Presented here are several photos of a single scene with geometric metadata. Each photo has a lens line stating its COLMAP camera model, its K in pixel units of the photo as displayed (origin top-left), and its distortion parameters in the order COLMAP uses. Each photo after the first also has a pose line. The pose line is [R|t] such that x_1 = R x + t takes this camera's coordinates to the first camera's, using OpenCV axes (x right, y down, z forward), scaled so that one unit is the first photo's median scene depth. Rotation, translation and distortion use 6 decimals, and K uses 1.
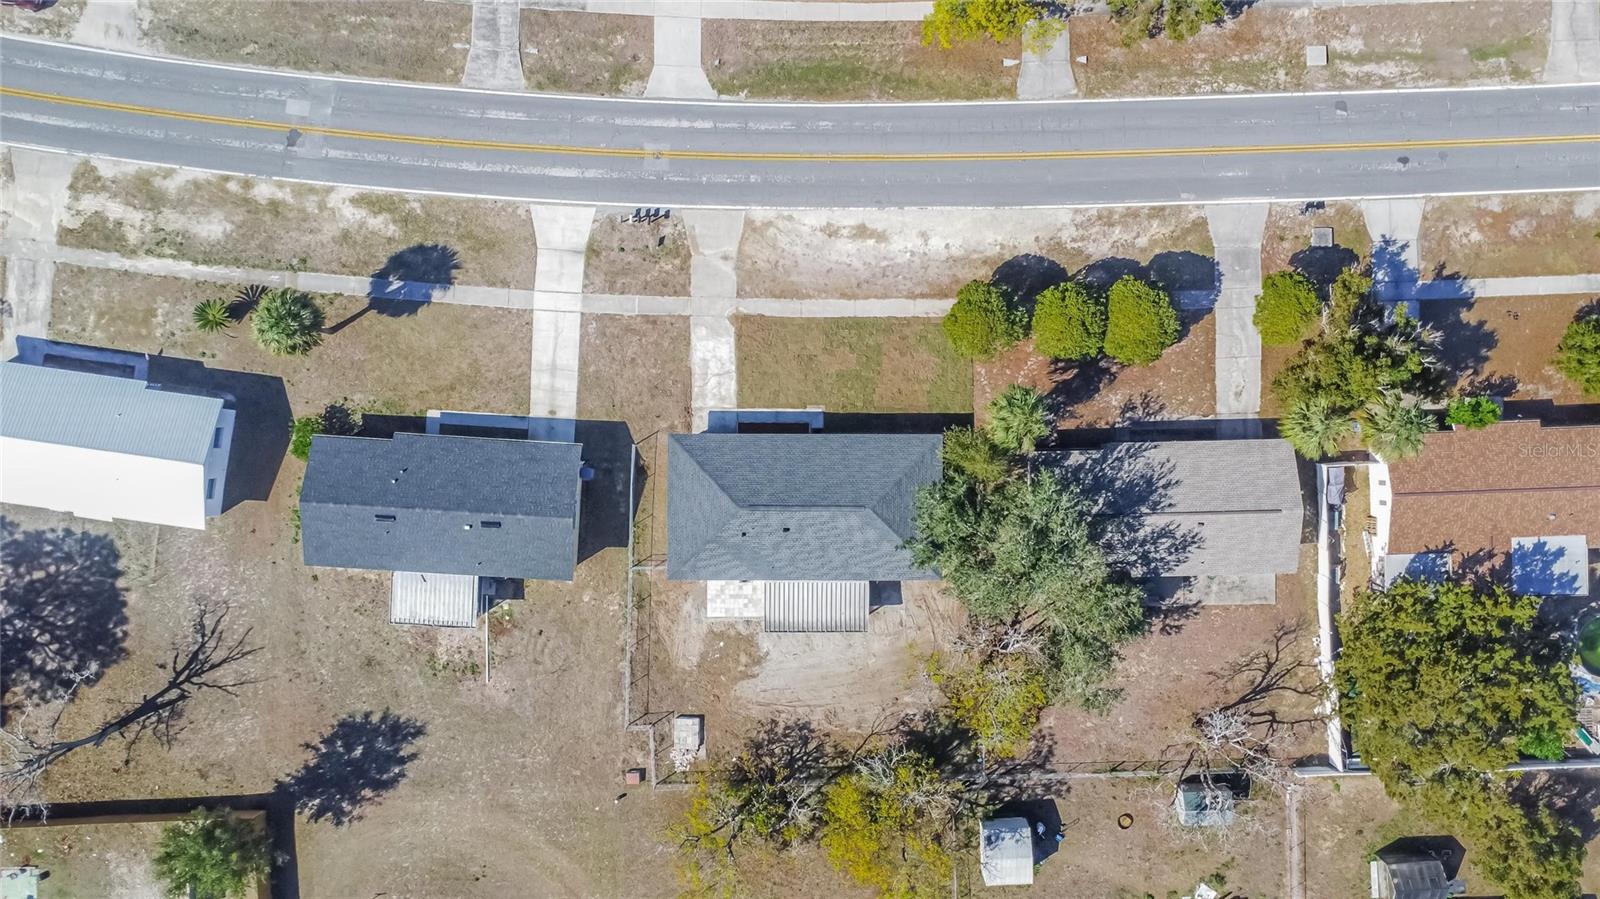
lens RADIAL K [[1196.6, 0, 812.1], [0, 1196.6, 418.4], [0, 0, 1]] dist [0.014229, 0.003049]
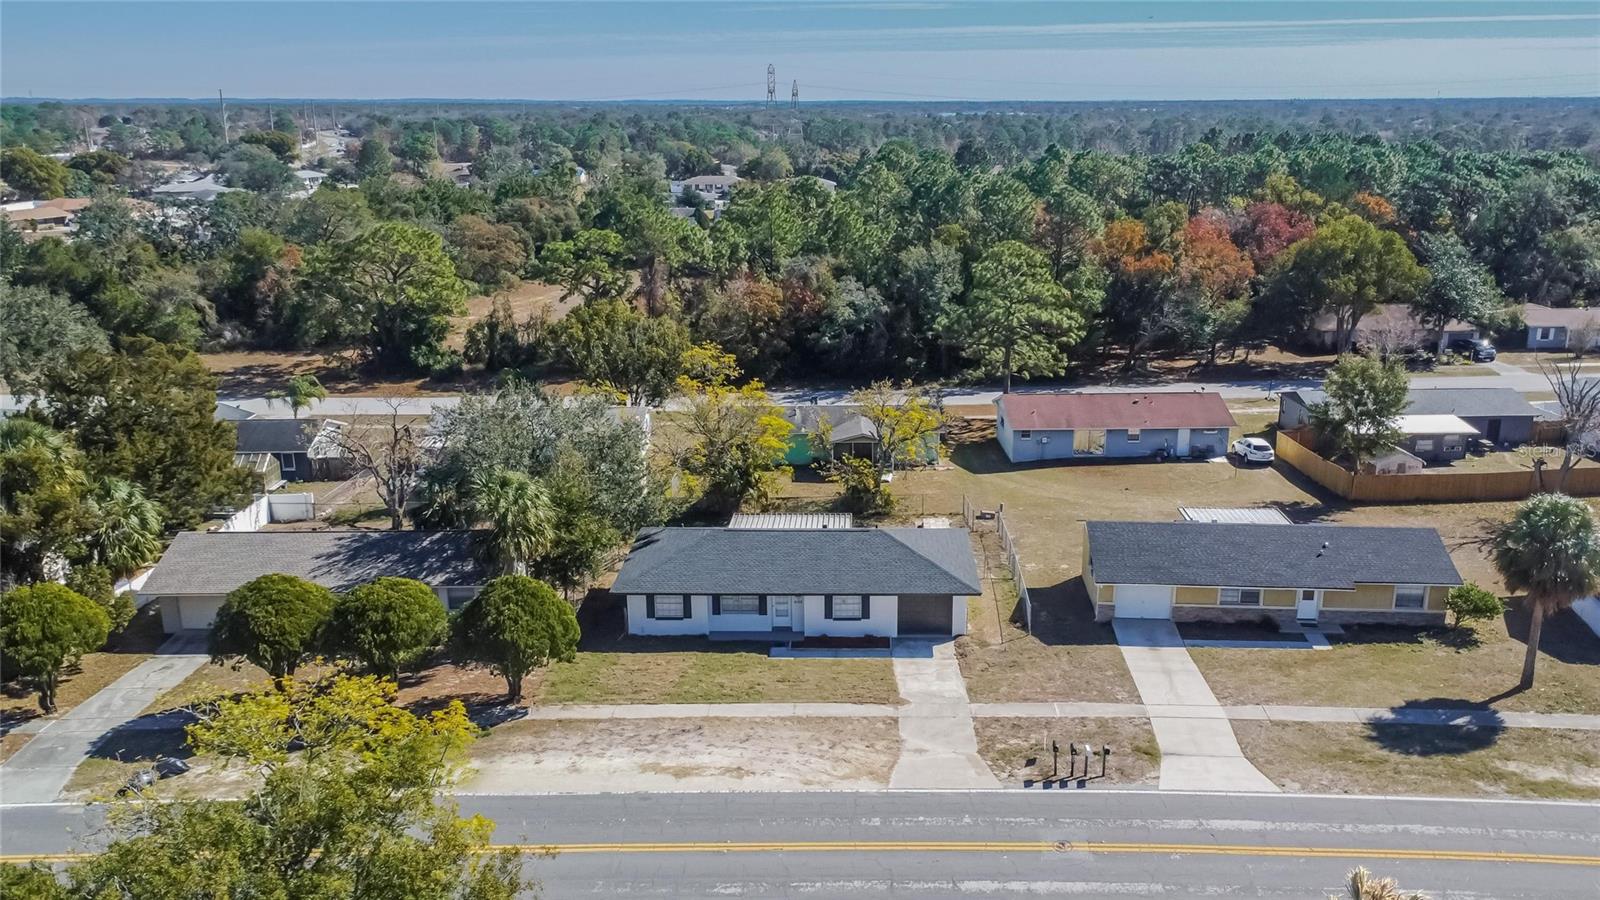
lens RADIAL K [[1260.1, 0, 834.9], [0, 1260.1, 449.9], [0, 0, 1]] dist [0.016955, -0.004620]
pose [[-0.999918, -0.002611, 0.012528, -0.038184], [0.012774, -0.262433, 0.964866, -0.694220], [0.000768, 0.964947, 0.262444, 0.694846]]
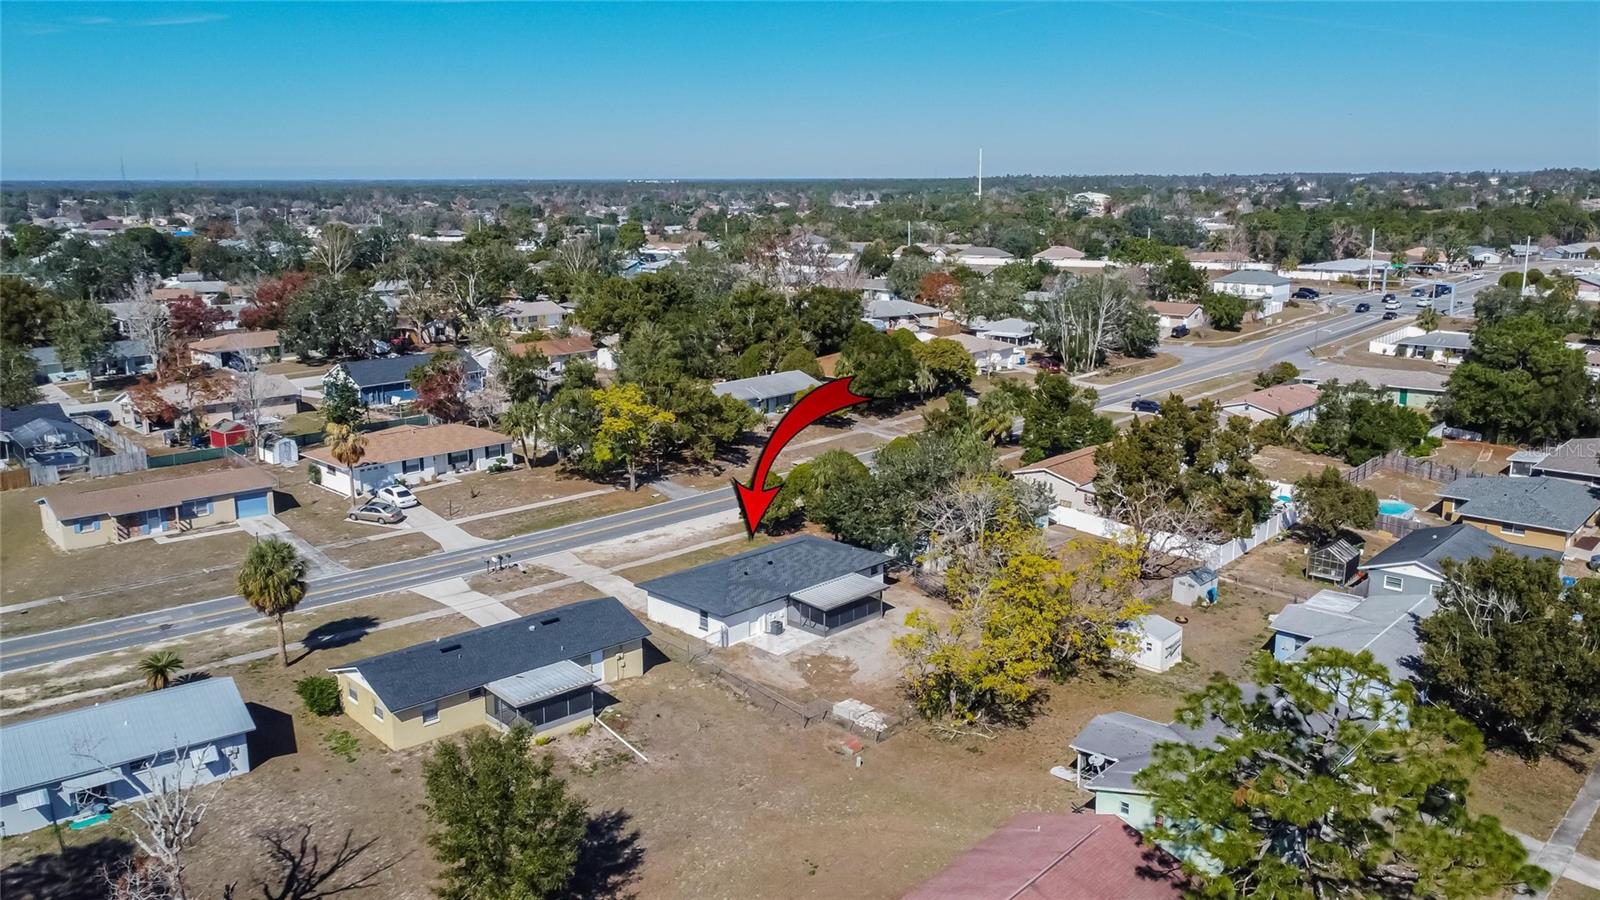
lens RADIAL K [[1261.2, 0, 795.6], [0, 1261.2, 449.2], [0, 0, 1]] dist [0.016816, 0.004196]
pose [[0.697439, -0.159126, 0.698754, -0.786774], [0.716634, 0.149753, -0.681182, 0.869115], [0.003753, 0.975834, 0.218479, 0.610823]]
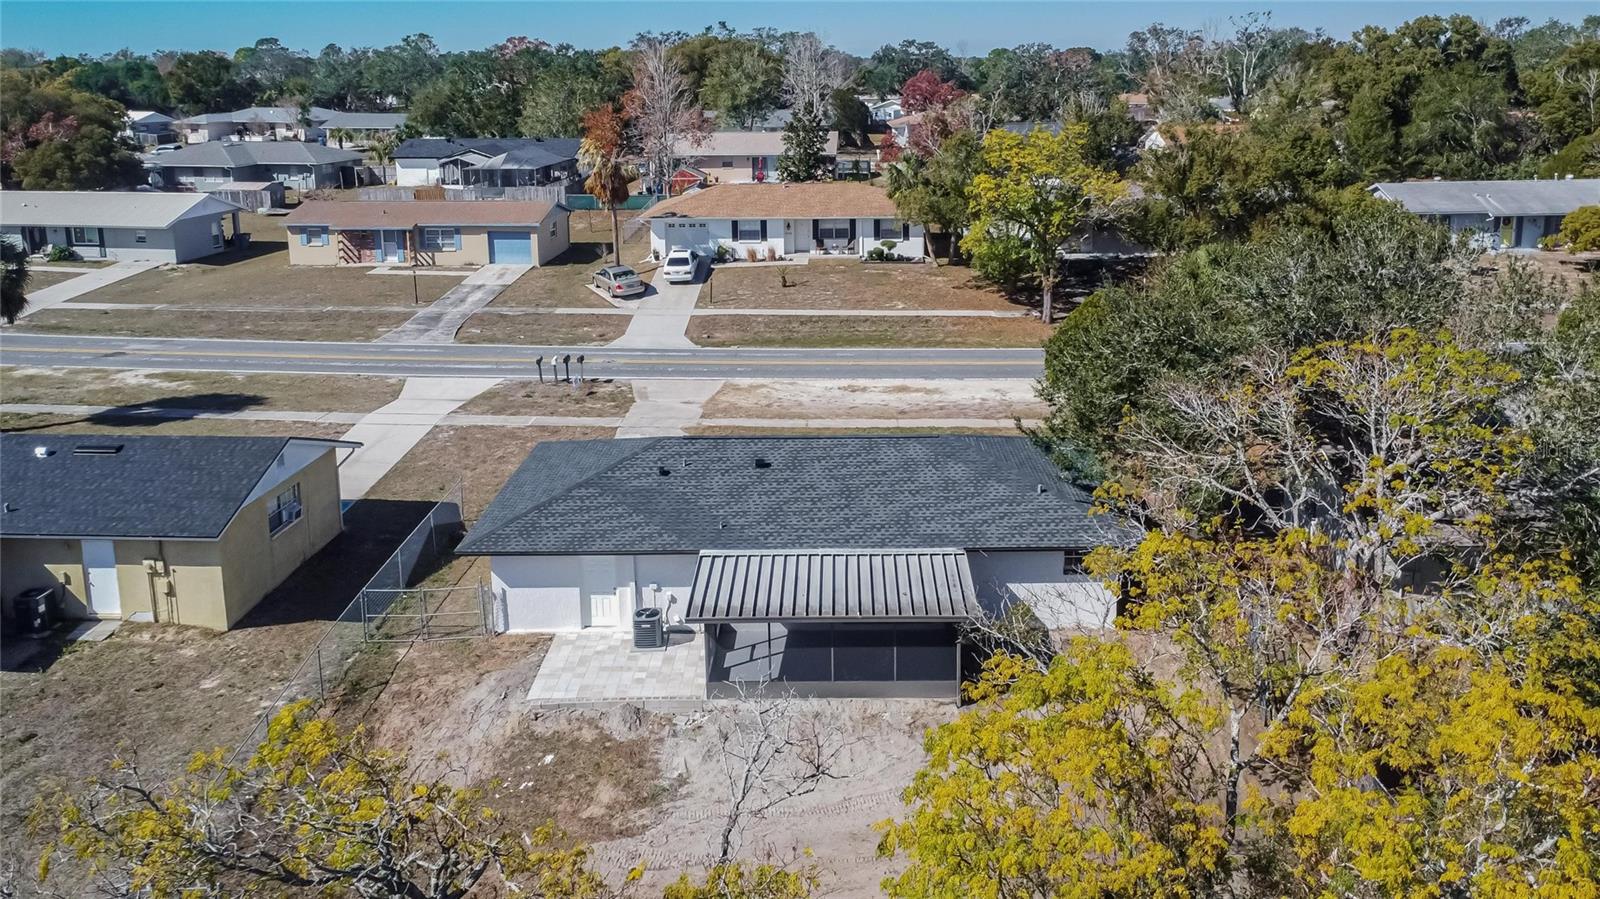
lens RADIAL K [[1281.3, 0, 824.5], [0, 1281.3, 316.9], [0, 0, 1]] dist [0.009288, 0.000233]
pose [[0.999910, -0.010749, -0.008060, 0.005262], [-0.005723, 0.201950, -0.979379, 0.519478], [0.012155, 0.979337, 0.201870, 0.820171]]
